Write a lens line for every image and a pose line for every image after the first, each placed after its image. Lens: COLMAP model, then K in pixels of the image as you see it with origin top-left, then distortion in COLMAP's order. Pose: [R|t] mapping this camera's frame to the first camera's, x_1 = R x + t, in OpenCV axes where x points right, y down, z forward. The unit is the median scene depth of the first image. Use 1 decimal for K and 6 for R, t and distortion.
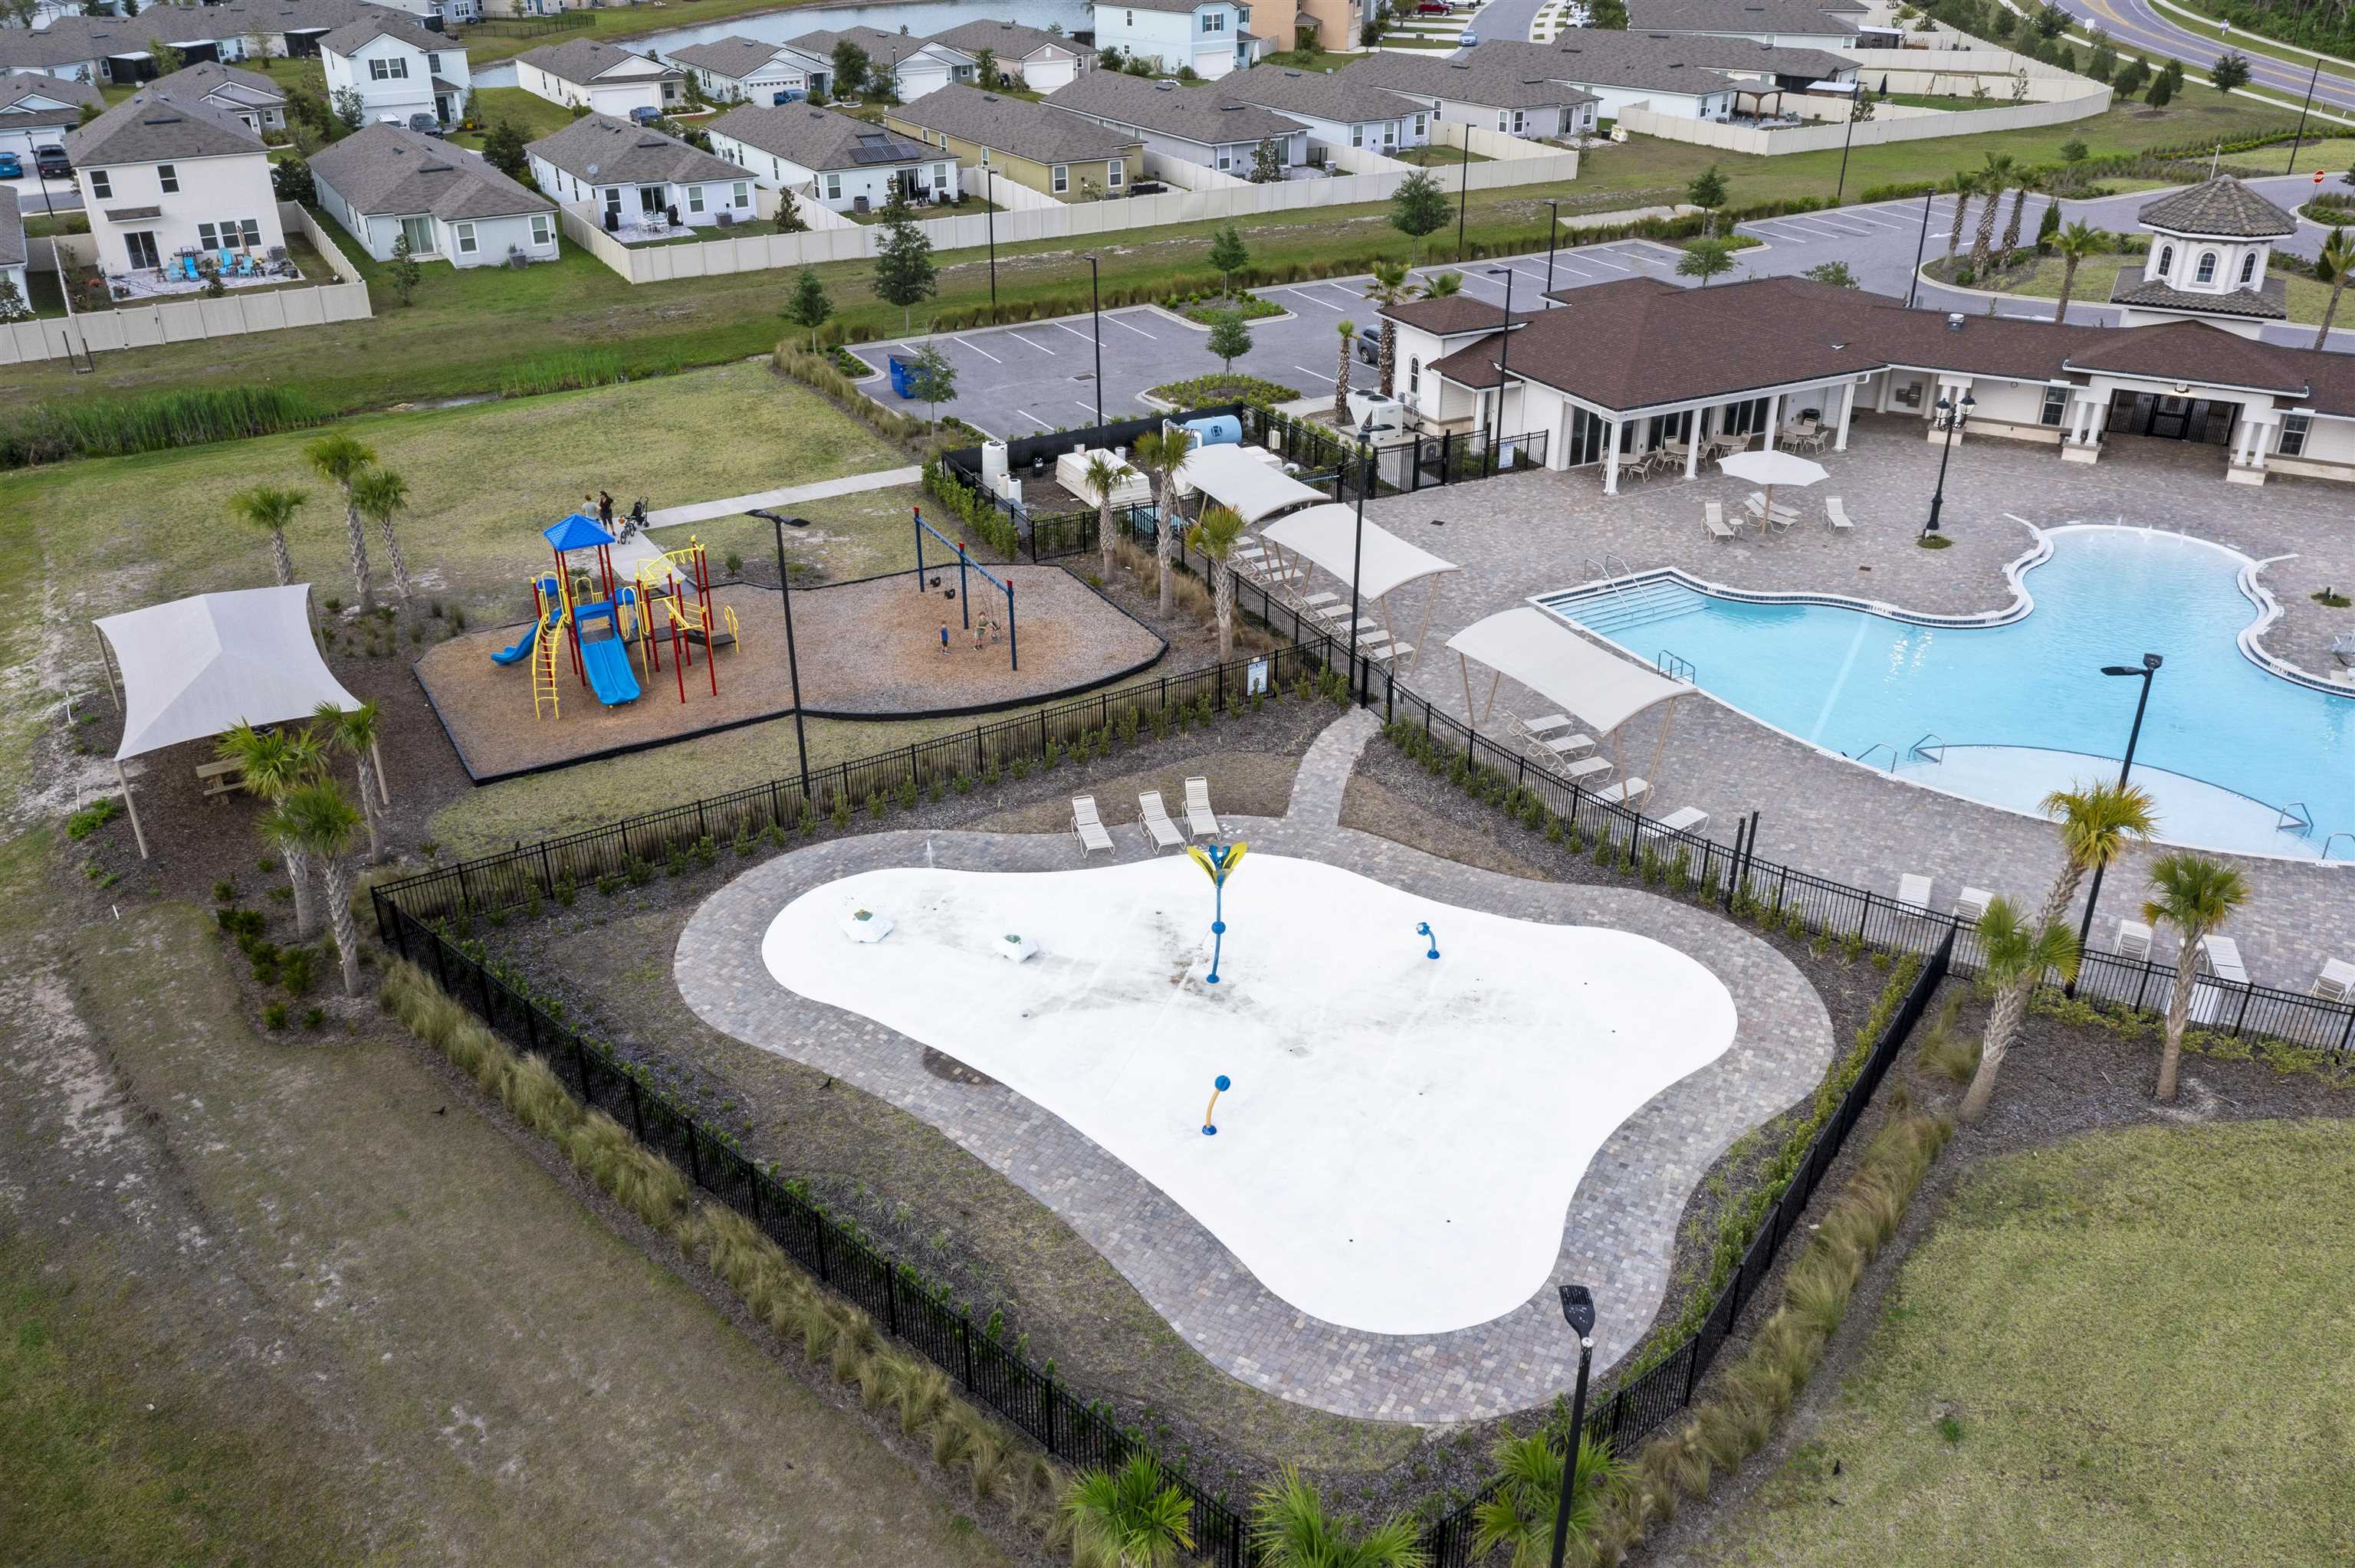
lens RADIAL K [[1893.5, 0, 1168.3], [0, 1893.5, 790.4], [0, 0, 1]] dist [-0.019332, 0.000984]
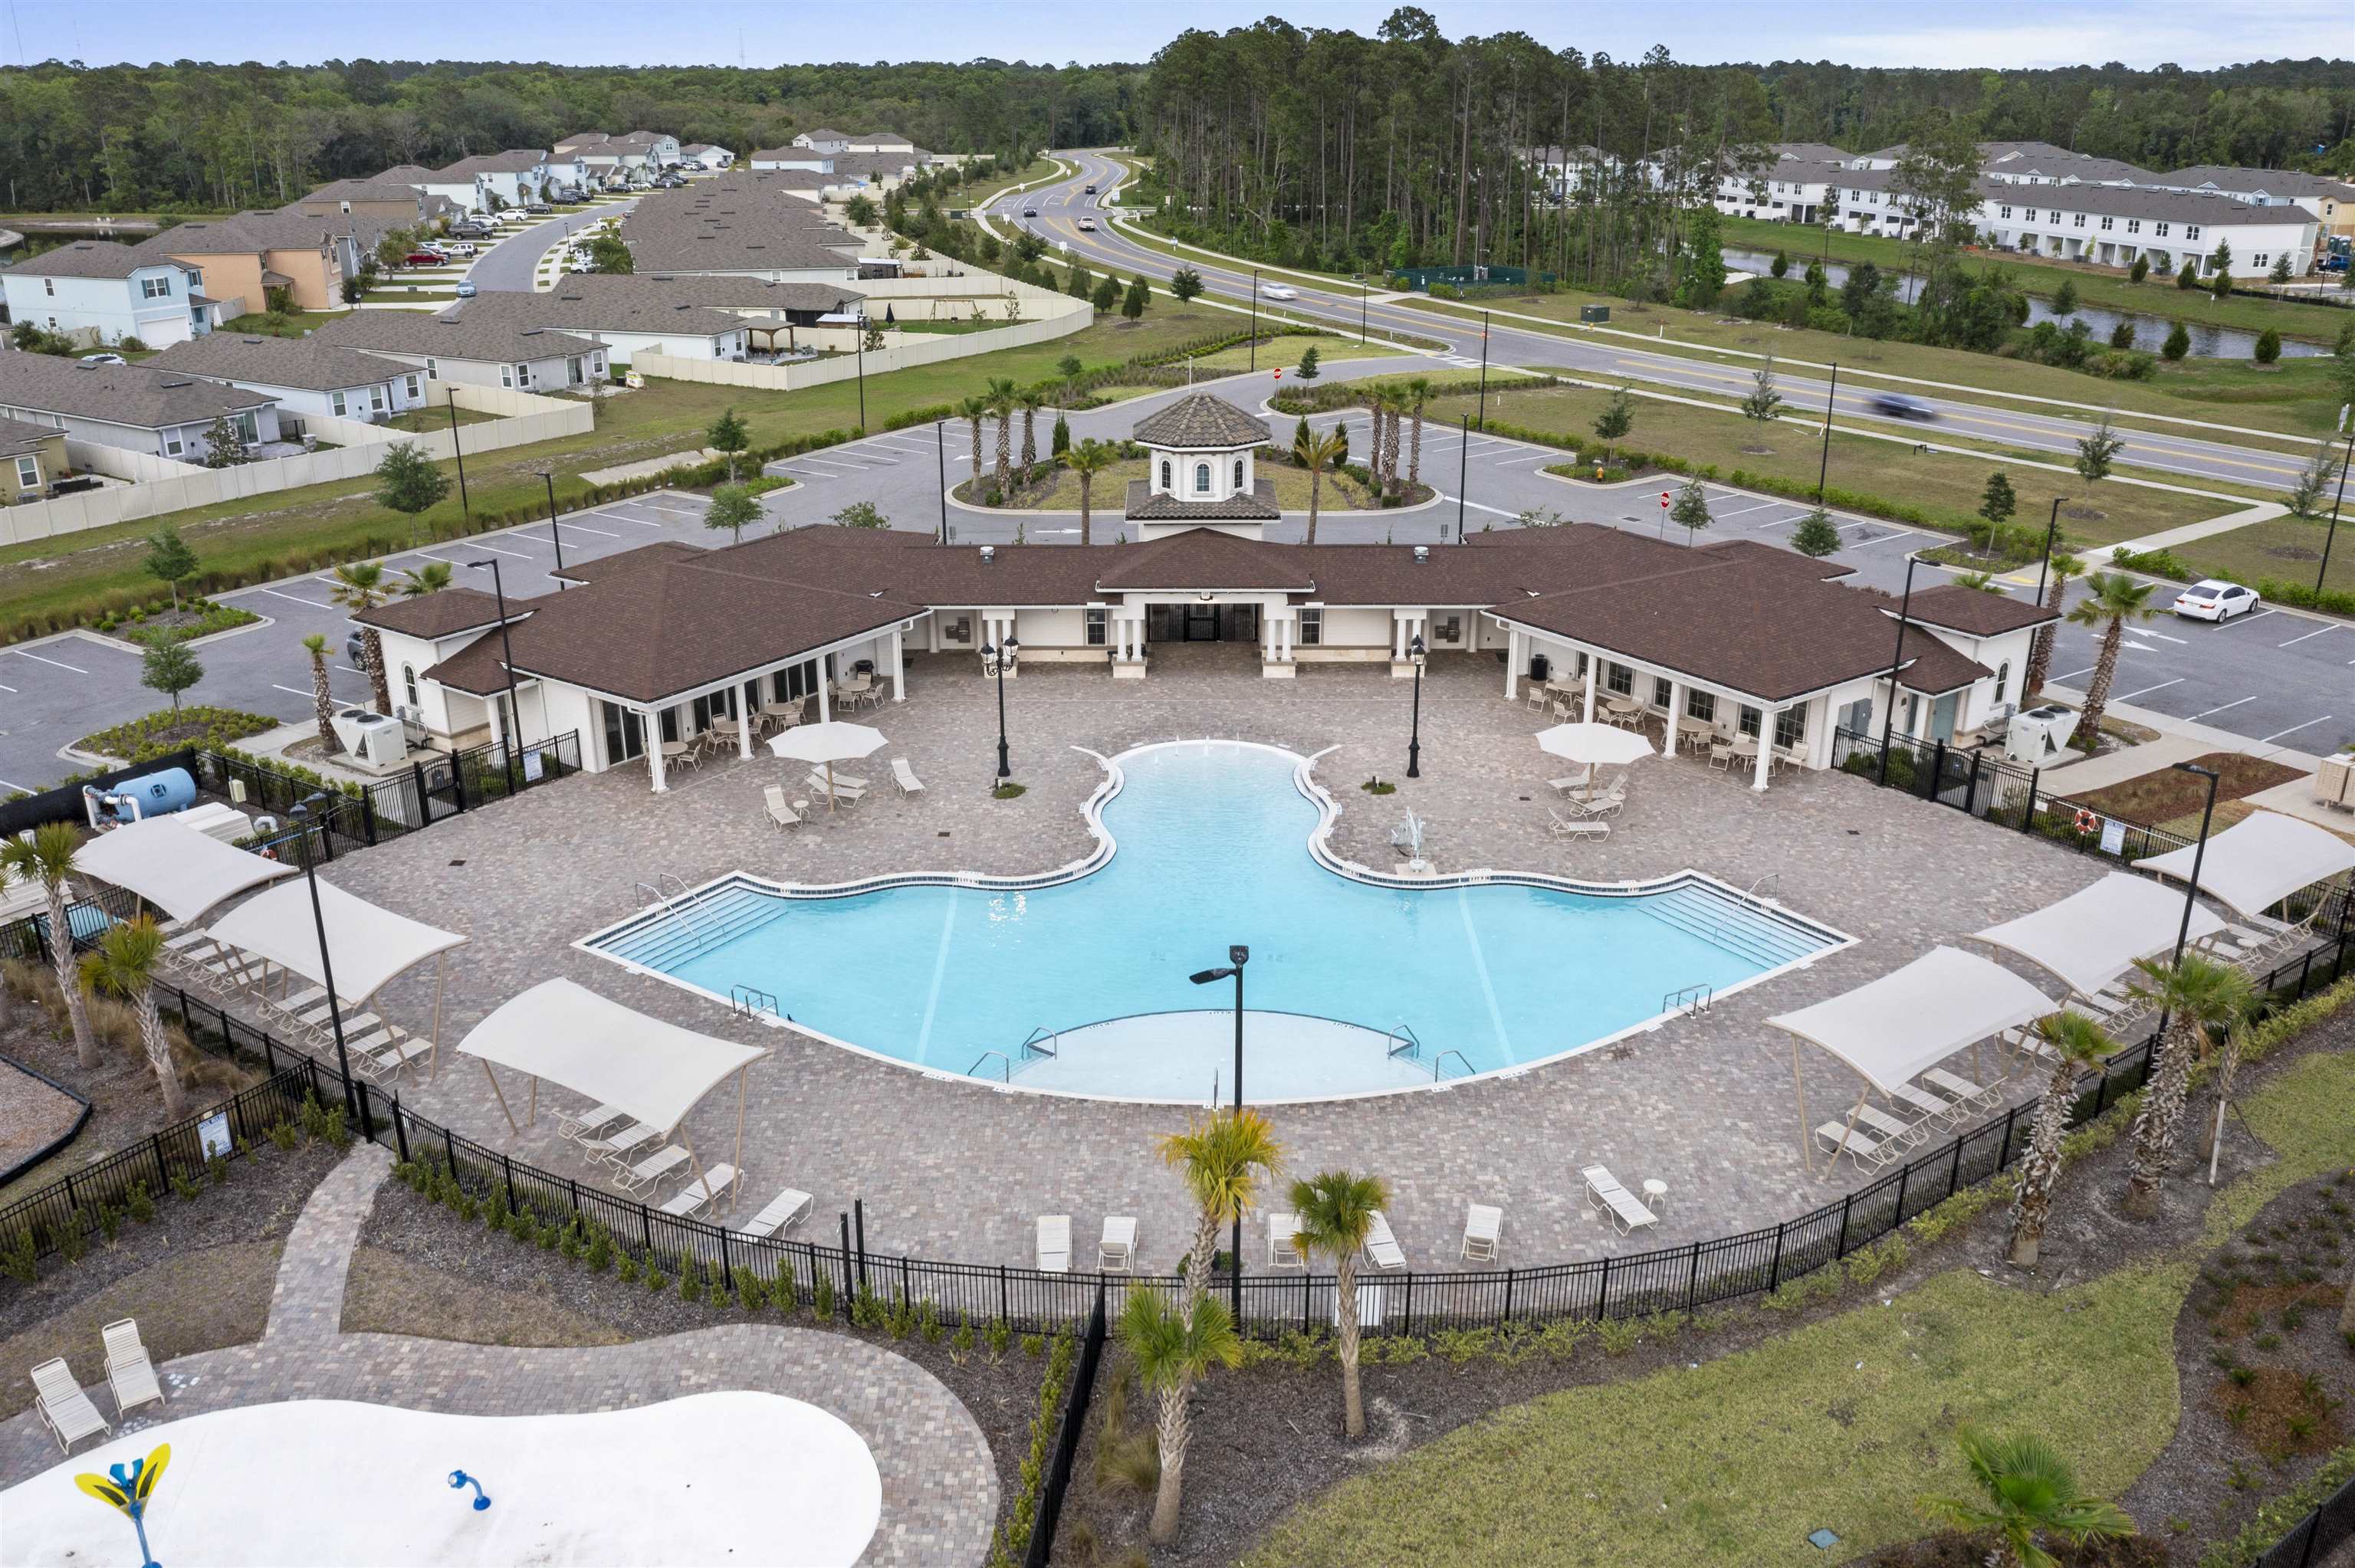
lens RADIAL K [[1893.5, 0, 1194.9], [0, 1893.5, 782.1], [0, 0, 1]] dist [-0.019332, 0.000984]
pose [[0.881561, -0.161257, 0.443674, 0.067247], [0.211234, 0.975255, -0.065248, -0.054221], [-0.422174, 0.151239, 0.893810, 0.109434]]
